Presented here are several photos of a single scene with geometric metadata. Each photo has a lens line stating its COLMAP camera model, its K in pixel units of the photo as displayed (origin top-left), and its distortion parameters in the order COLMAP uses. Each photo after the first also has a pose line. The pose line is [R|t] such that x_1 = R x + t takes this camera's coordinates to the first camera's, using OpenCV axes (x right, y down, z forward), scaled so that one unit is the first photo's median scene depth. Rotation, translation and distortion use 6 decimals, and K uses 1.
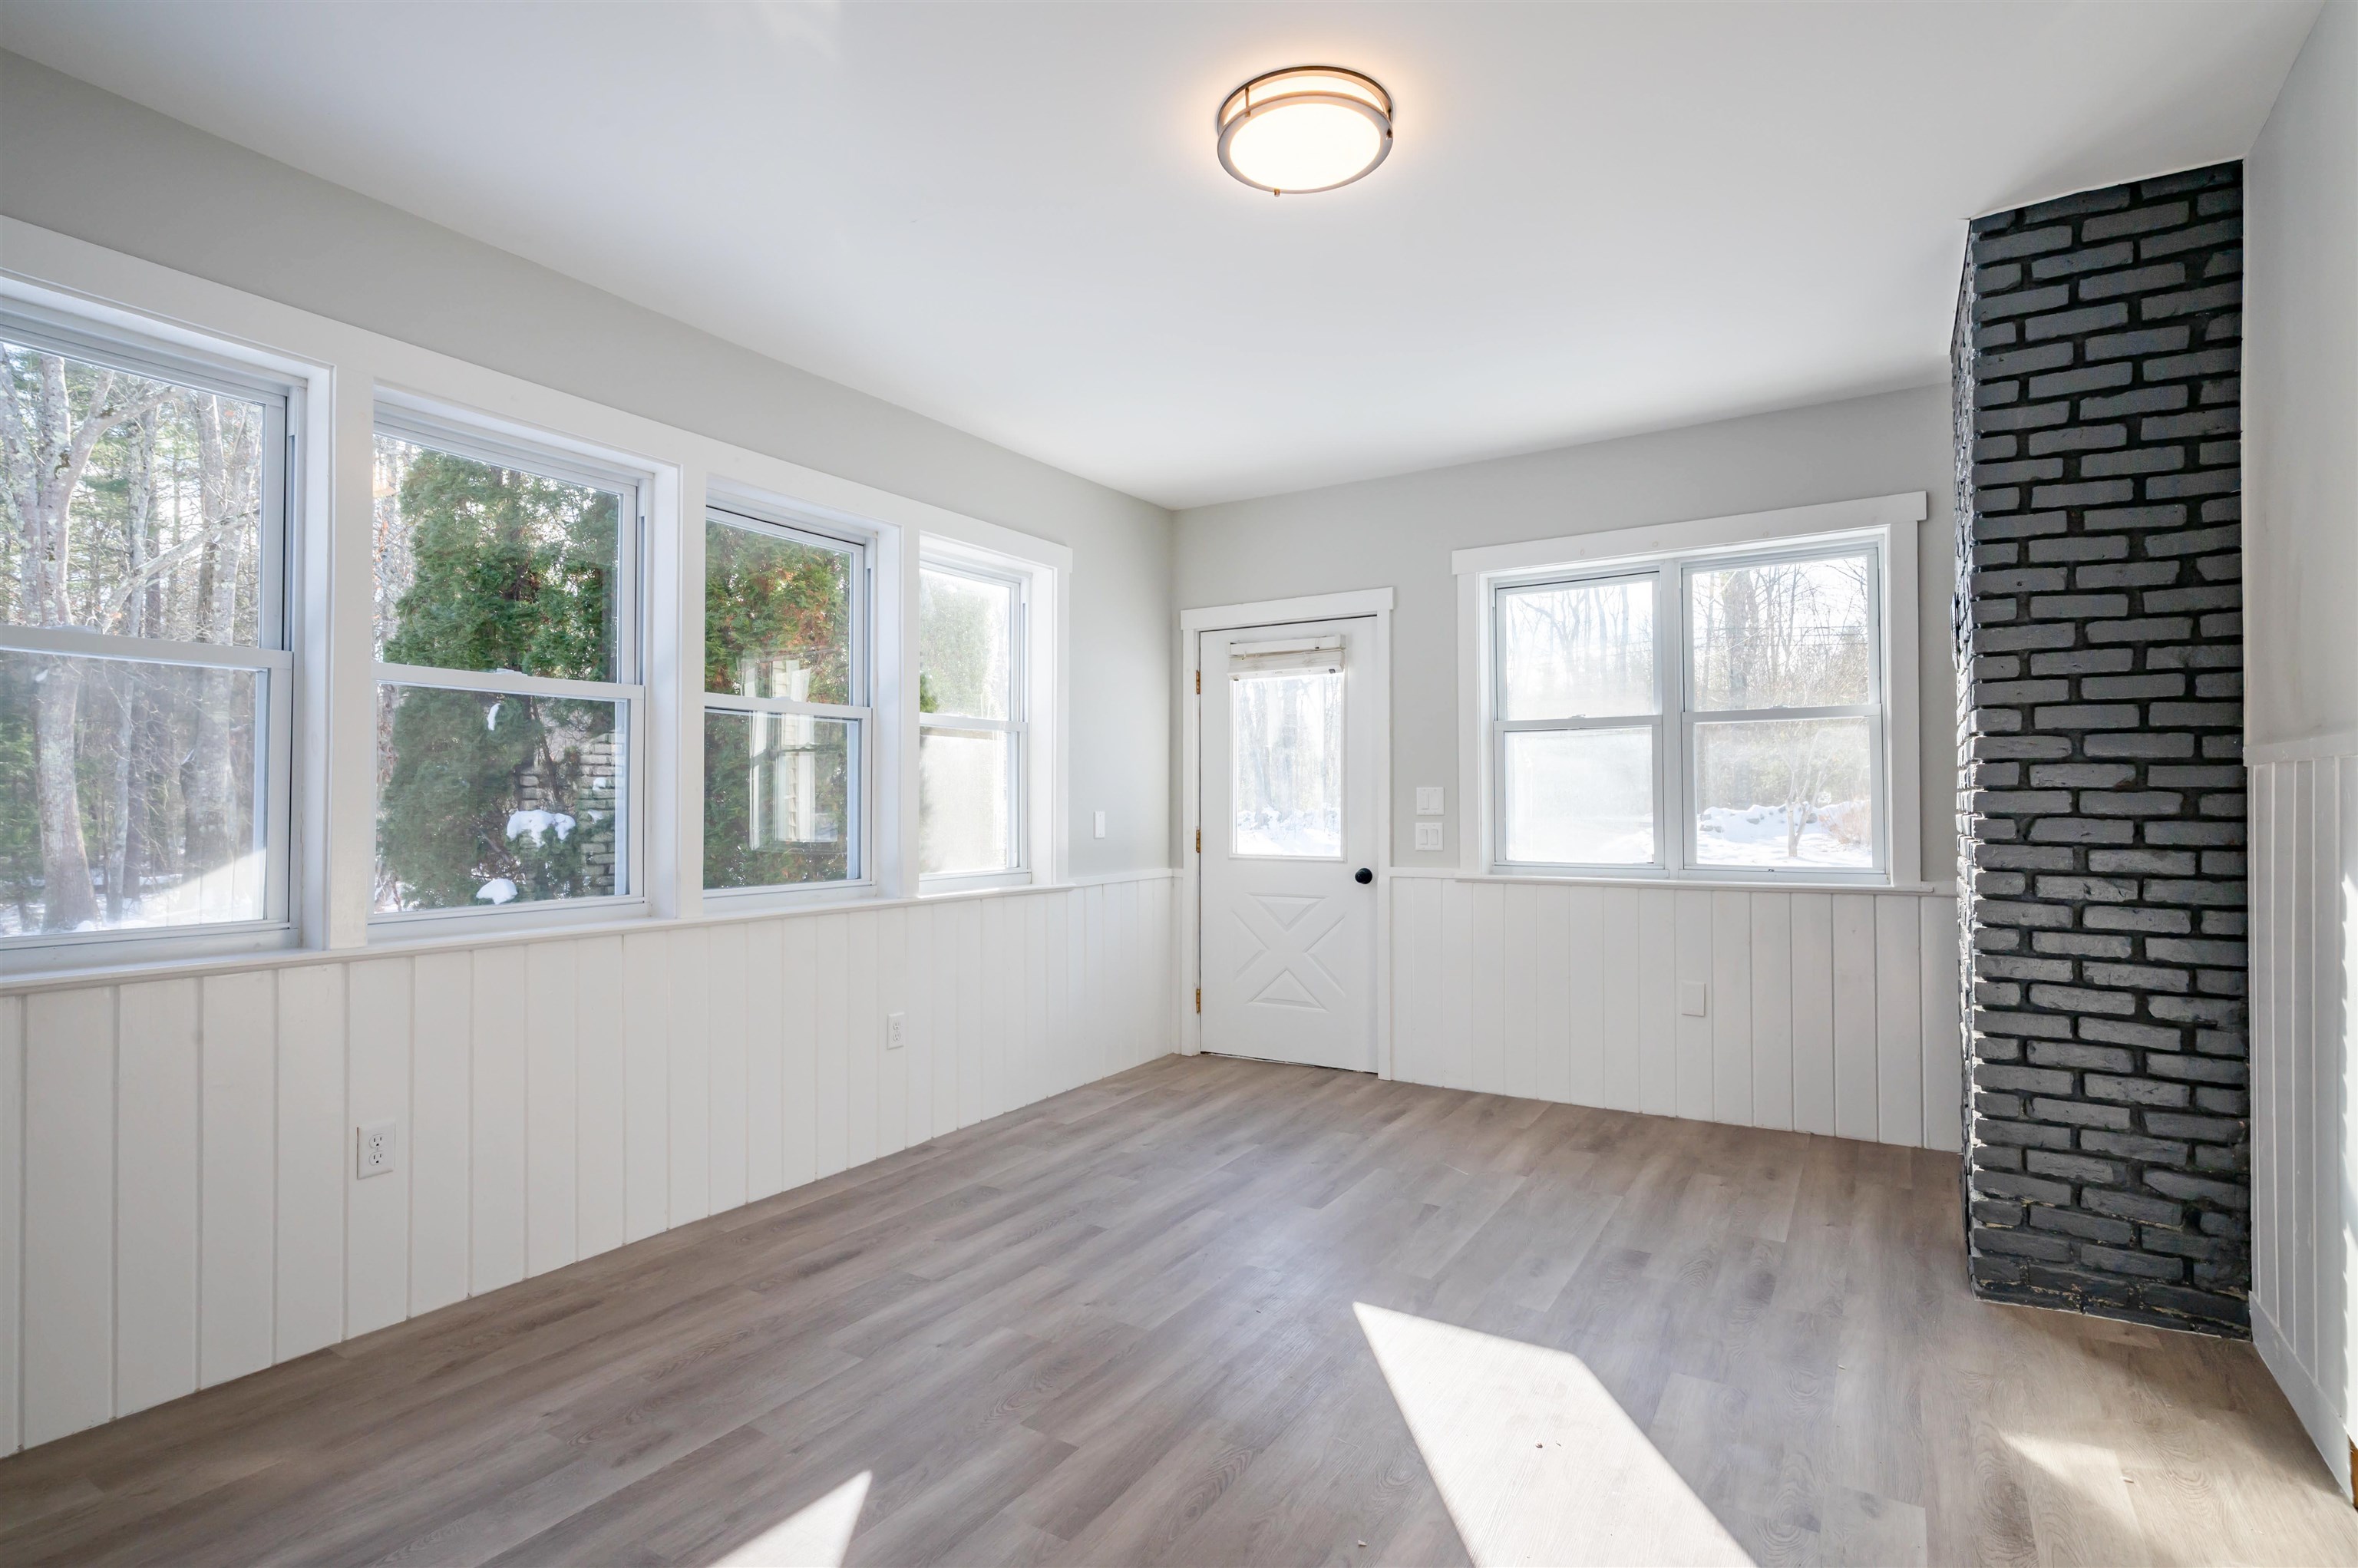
lens RADIAL K [[1139.2, 0, 1175.2], [0, 1139.2, 797.9], [0, 0, 1]] dist [0.001191, 0.000980]
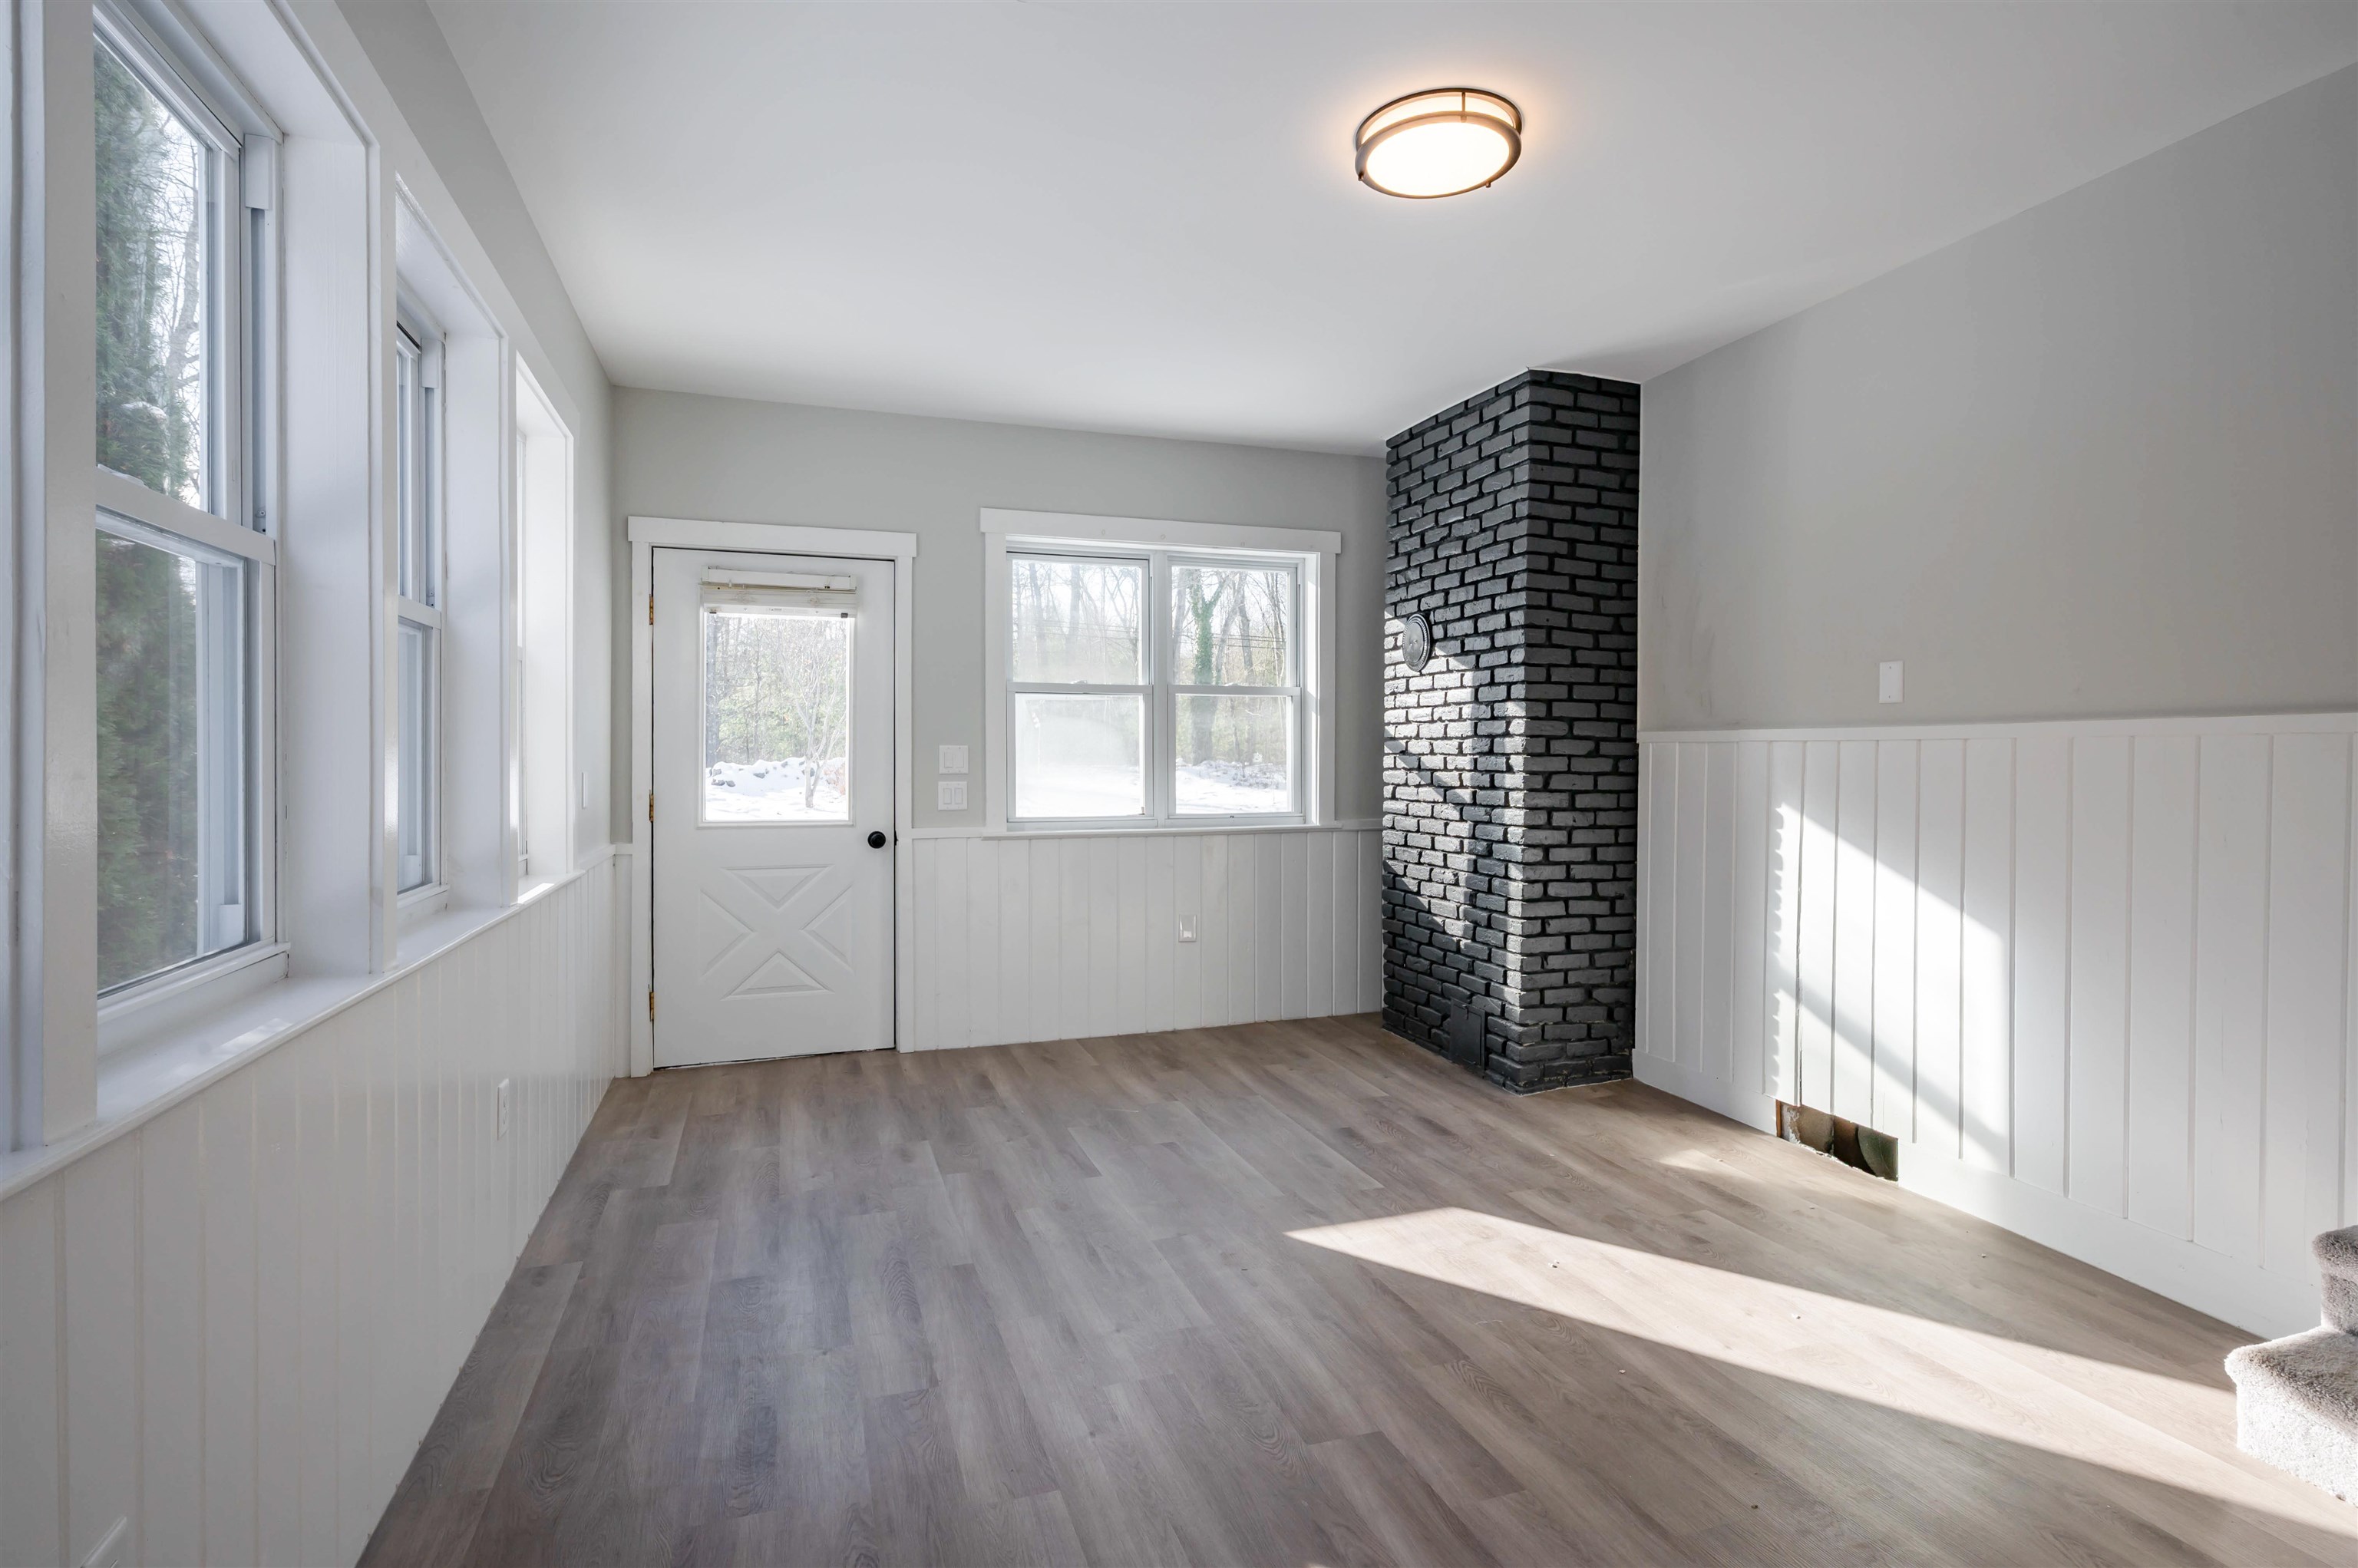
lens RADIAL K [[1135.8, 0, 1177.2], [0, 1135.8, 777.6], [0, 0, 1]] dist [-0.001117, 0.001141]
pose [[0.630589, -0.010050, 0.776052, -0.594077], [-0.007276, 0.999796, 0.018859, -0.002222], [-0.776083, -0.017539, 0.630387, 0.338062]]
